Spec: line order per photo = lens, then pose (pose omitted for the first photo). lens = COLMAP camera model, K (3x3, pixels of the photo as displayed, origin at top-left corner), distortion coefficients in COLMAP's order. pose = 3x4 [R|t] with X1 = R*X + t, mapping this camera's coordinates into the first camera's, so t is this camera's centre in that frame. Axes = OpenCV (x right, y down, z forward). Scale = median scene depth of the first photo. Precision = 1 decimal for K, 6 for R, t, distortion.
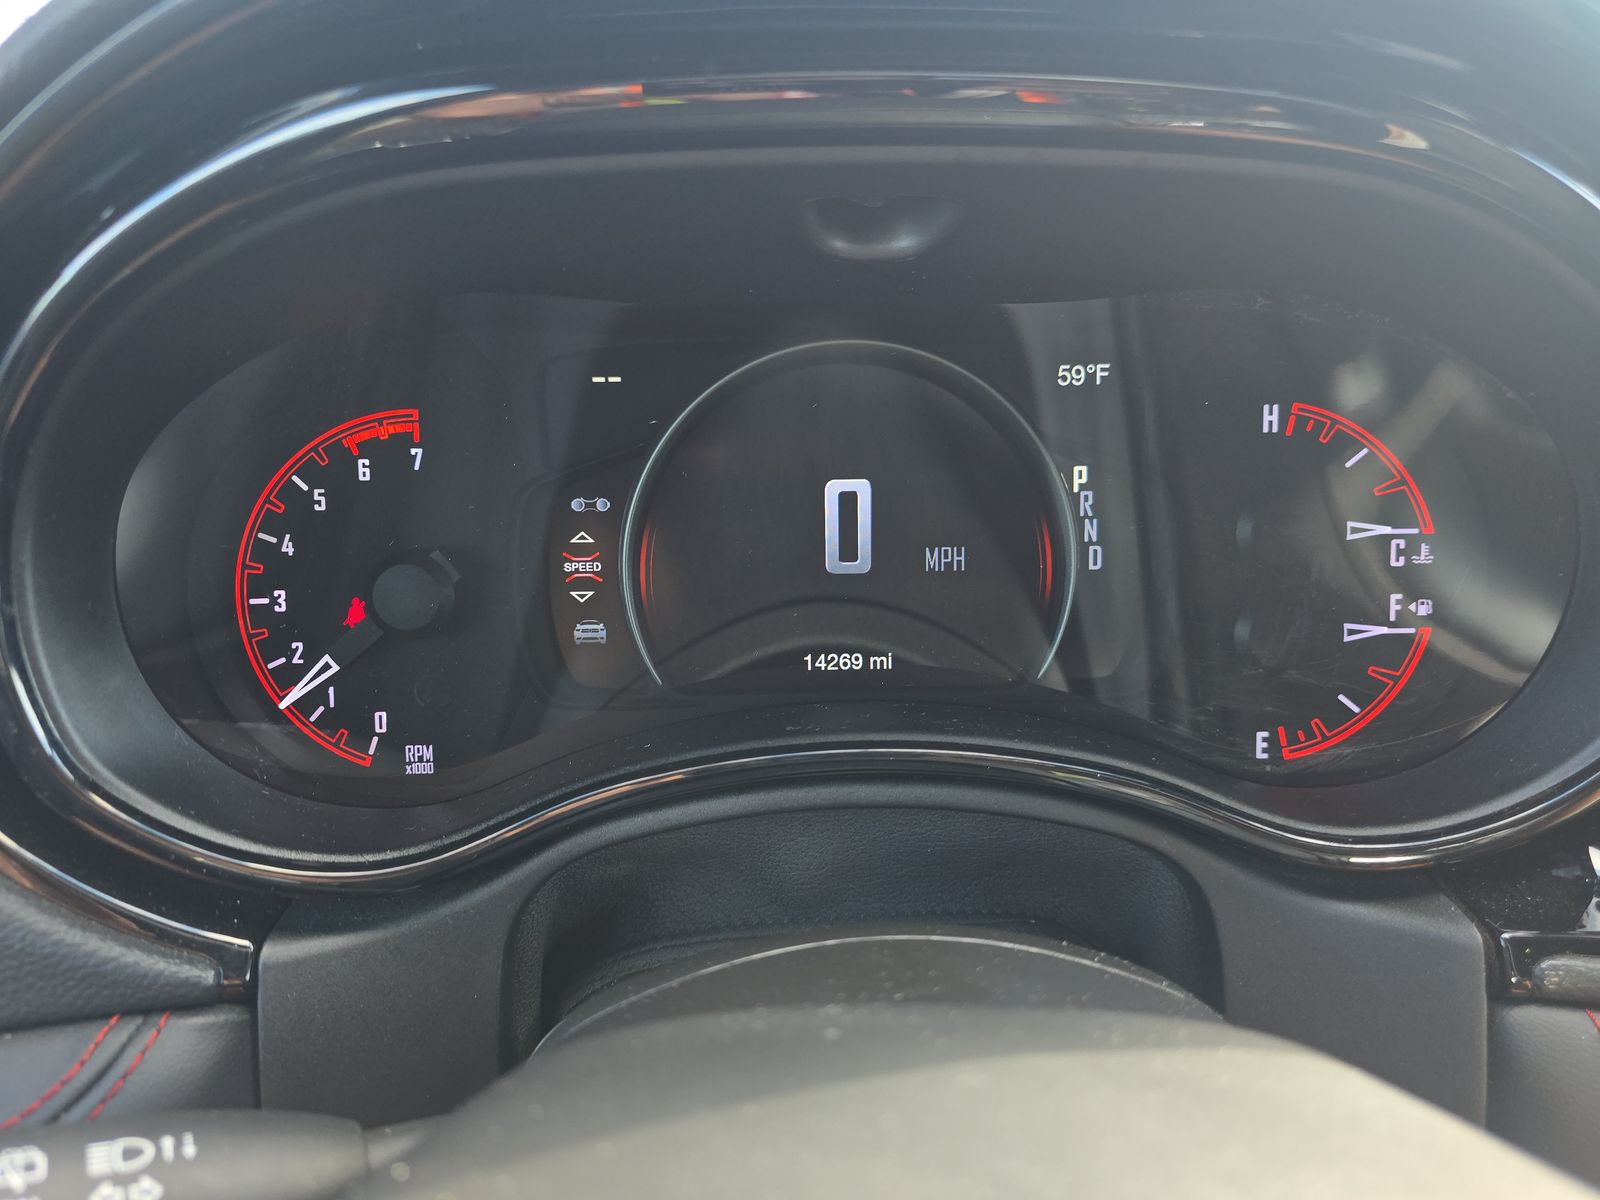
lens RADIAL K [[1086.1, 0, 800.0], [0, 1086.1, 600.0], [0, 0, 1]] dist [0.040361, -0.032980]
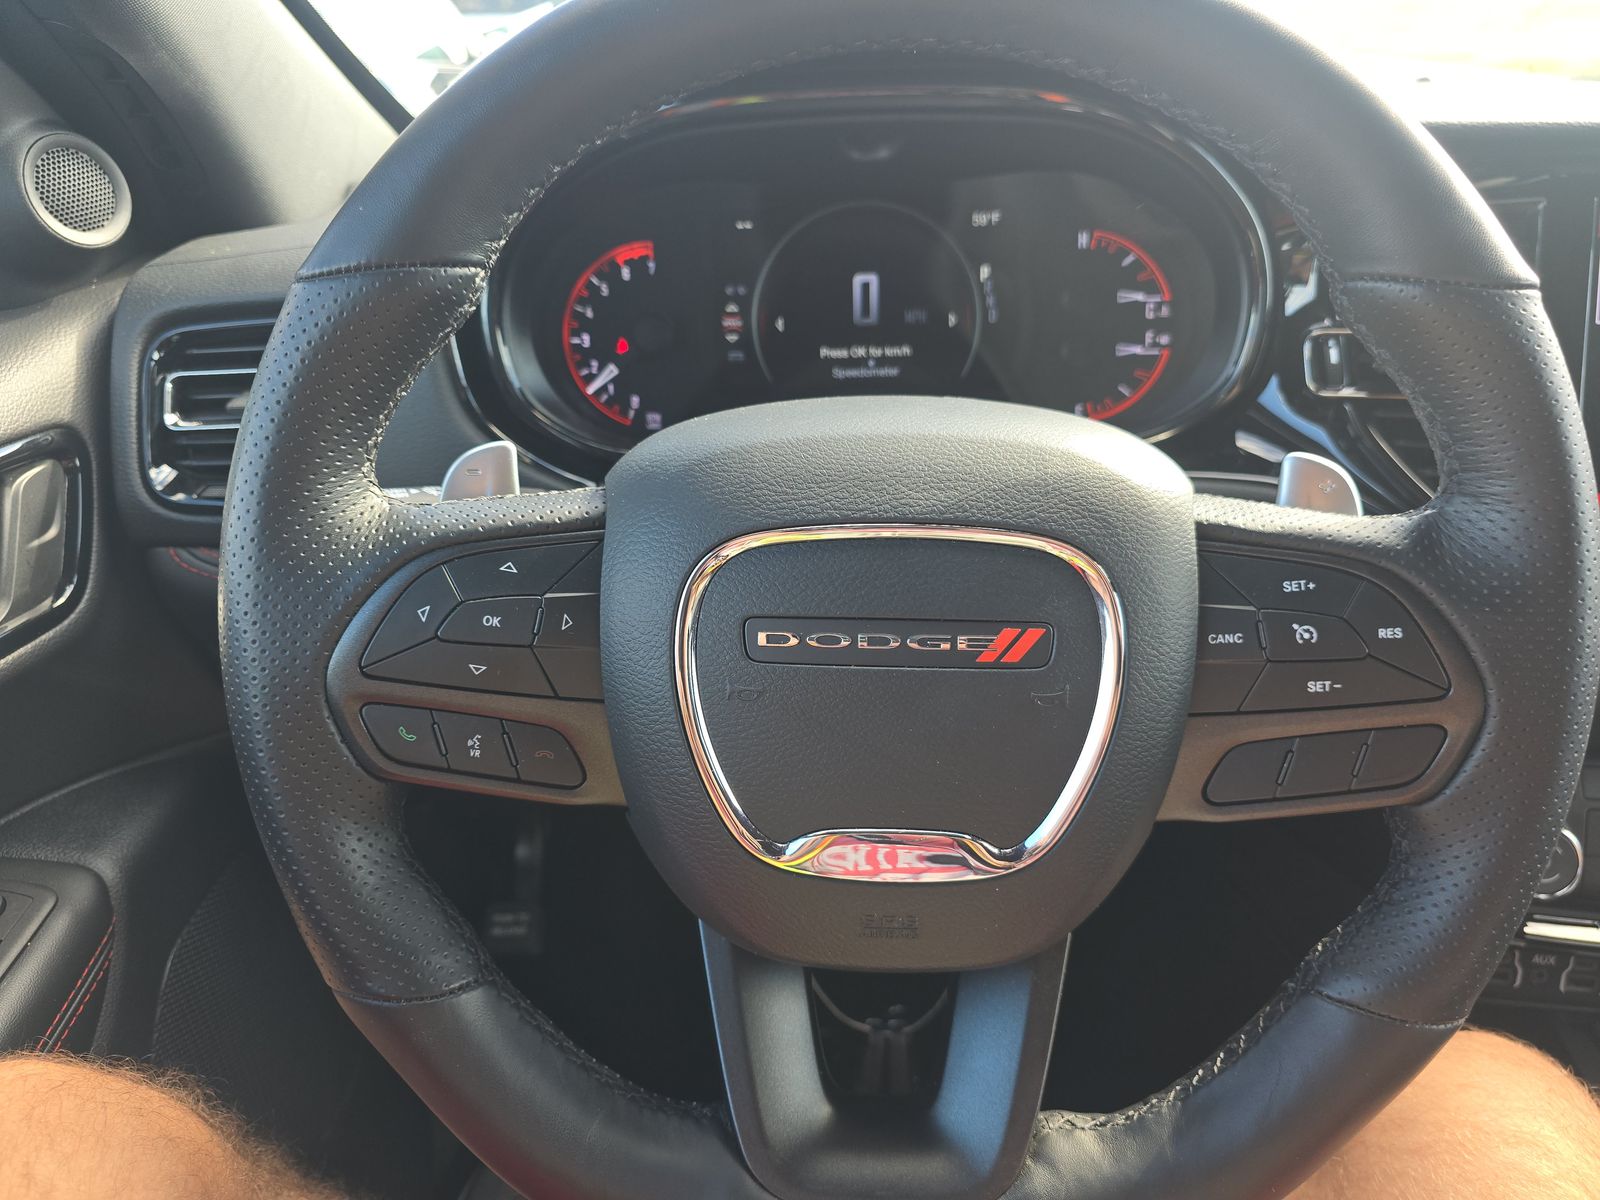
lens RADIAL K [[1086.1, 0, 800.0], [0, 1086.1, 600.0], [0, 0, 1]] dist [0.040361, -0.032980]
pose [[0.998746, -0.001789, -0.050025, 0.023755], [0.005964, 0.996497, 0.083418, 0.311467], [0.049700, -0.083611, 0.995258, -1.028208]]
